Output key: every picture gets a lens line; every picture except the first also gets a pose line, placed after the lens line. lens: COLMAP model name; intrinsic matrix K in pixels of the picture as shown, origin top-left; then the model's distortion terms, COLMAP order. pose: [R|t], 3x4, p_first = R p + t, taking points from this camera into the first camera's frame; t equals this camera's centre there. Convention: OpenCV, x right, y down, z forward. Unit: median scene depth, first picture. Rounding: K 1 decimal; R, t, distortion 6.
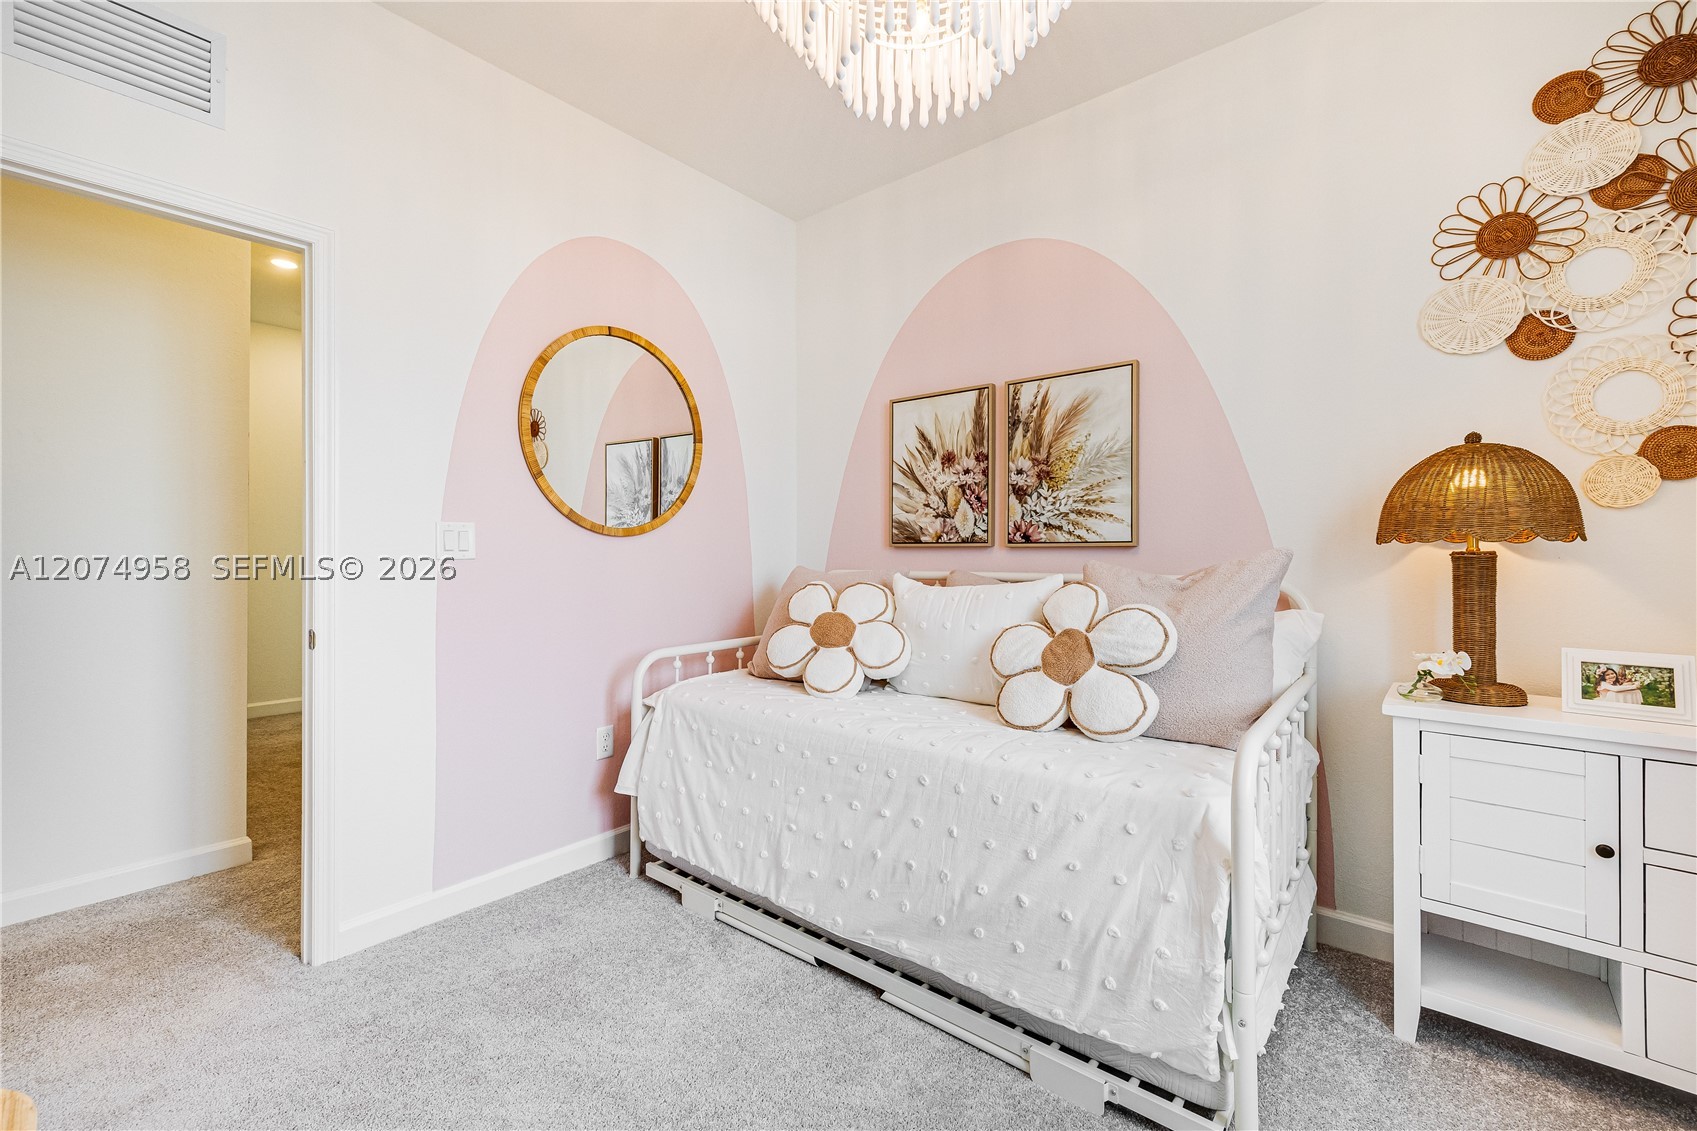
lens RADIAL K [[705.1, 0, 841.3], [0, 705.1, 557.7], [0, 0, 1]] dist [0.000116, 0.000152]
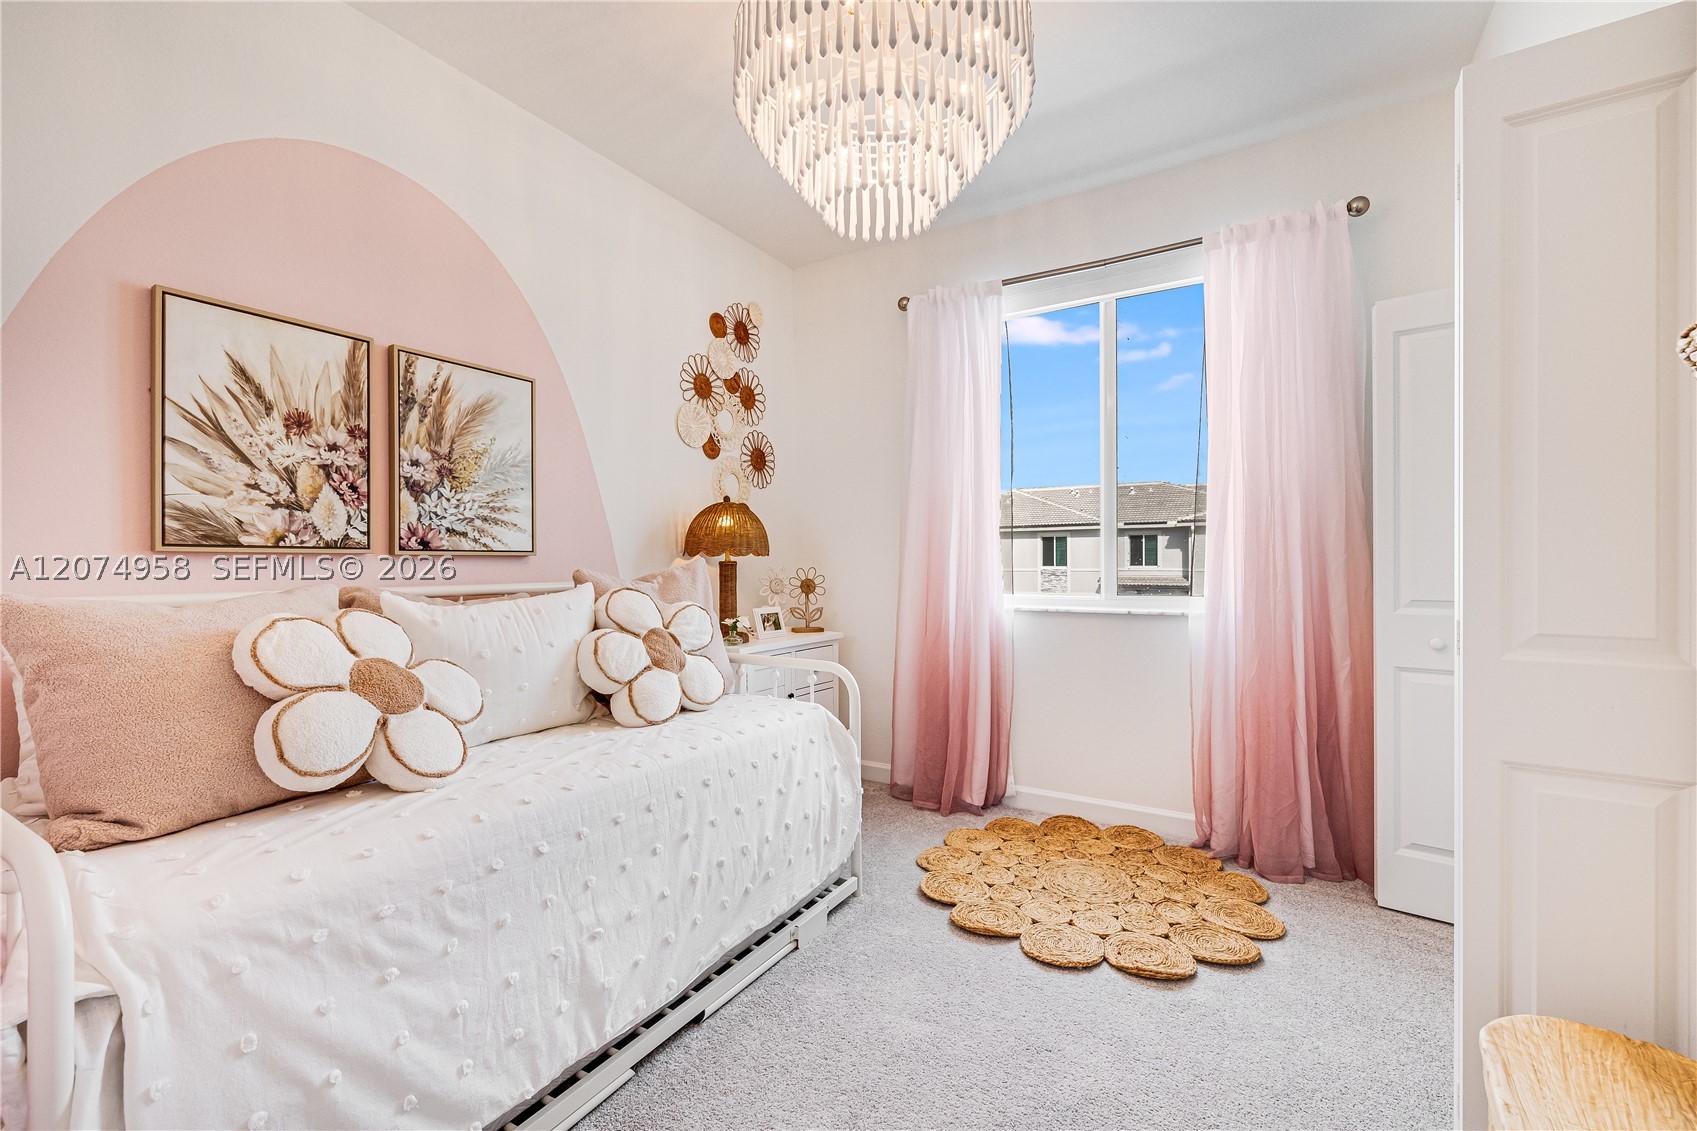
lens RADIAL K [[705.1, 0, 841.3], [0, 705.1, 557.7], [0, 0, 1]] dist [0.000116, 0.000152]
pose [[-0.132048, 0.005327, 0.991229, -0.618426], [0.007415, 0.999963, -0.004386, -0.004964], [-0.991216, 0.006770, -0.132082, 0.618174]]
